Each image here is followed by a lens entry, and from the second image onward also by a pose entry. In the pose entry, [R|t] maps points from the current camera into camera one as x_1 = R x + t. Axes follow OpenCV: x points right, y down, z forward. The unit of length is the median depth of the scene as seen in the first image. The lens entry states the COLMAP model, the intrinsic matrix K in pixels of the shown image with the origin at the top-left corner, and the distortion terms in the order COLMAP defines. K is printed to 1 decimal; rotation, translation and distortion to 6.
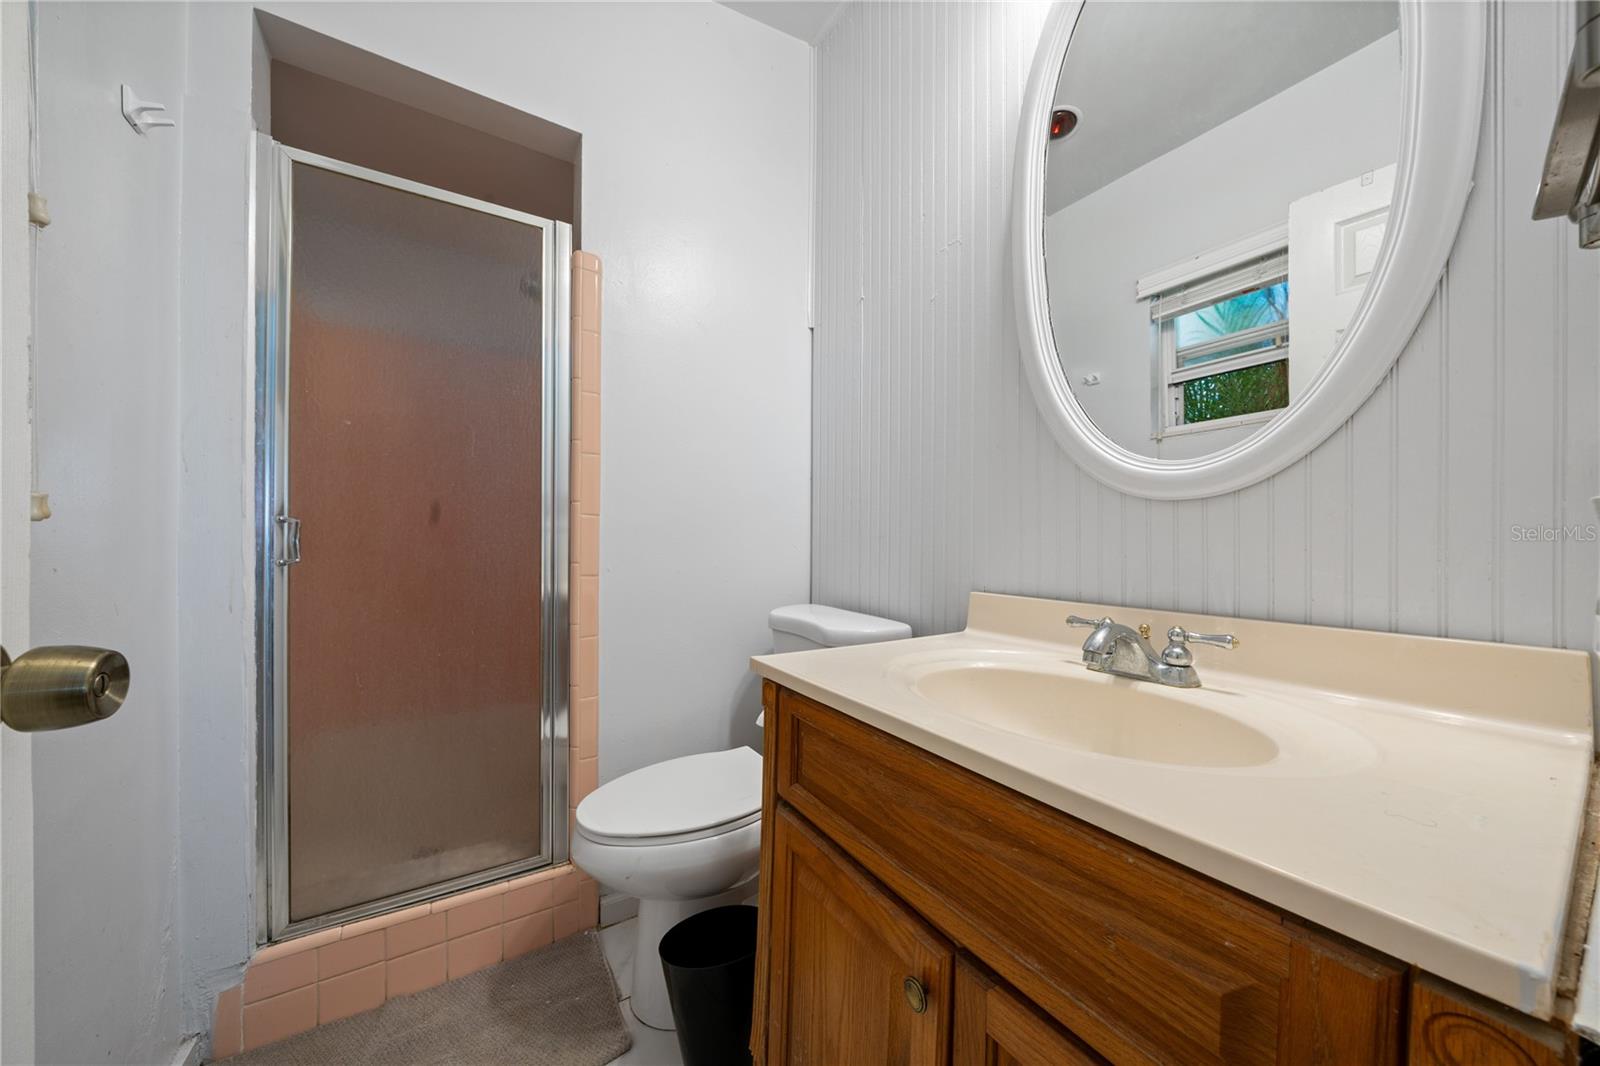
lens RADIAL K [[541.4, 0, 786.1], [0, 541.4, 538.1], [0, 0, 1]] dist [-0.007143, 0.000146]
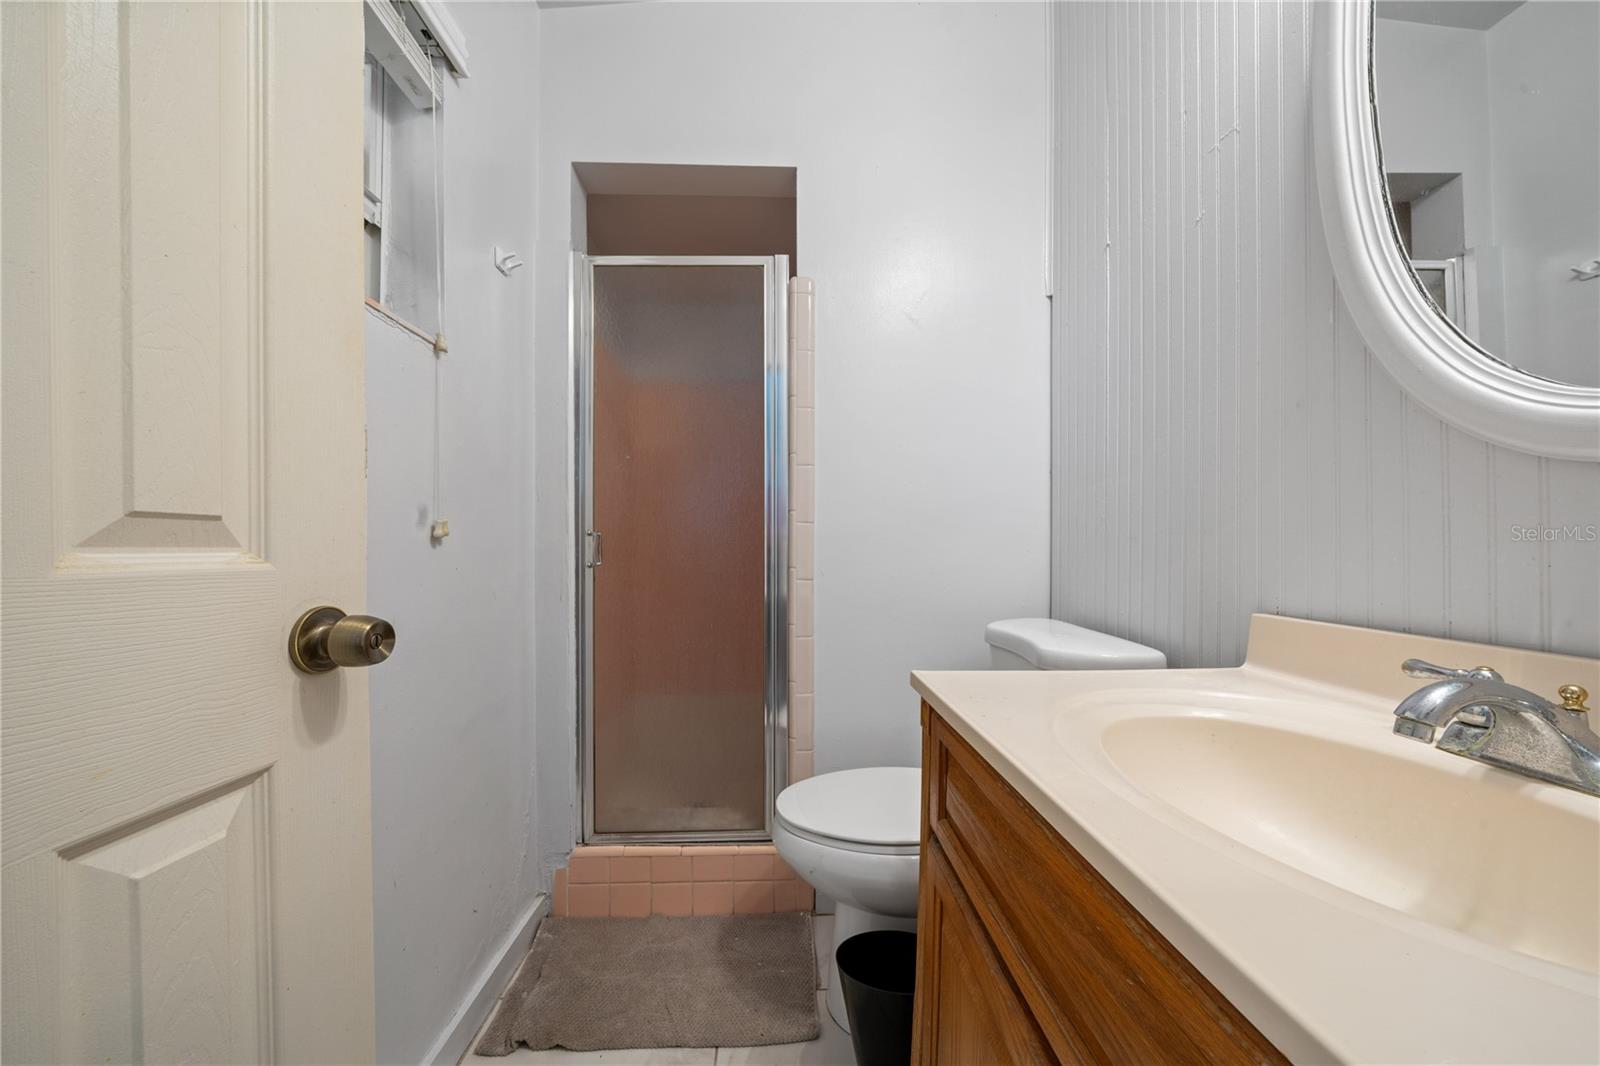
lens RADIAL K [[541.4, 0, 794.1], [0, 541.4, 545.7], [0, 0, 1]] dist [-0.007143, 0.000146]
pose [[0.862966, -0.010433, -0.505153, 0.194777], [0.011881, 0.999929, -0.000355, 0.003433], [0.505121, -0.005695, 0.863029, 0.087156]]
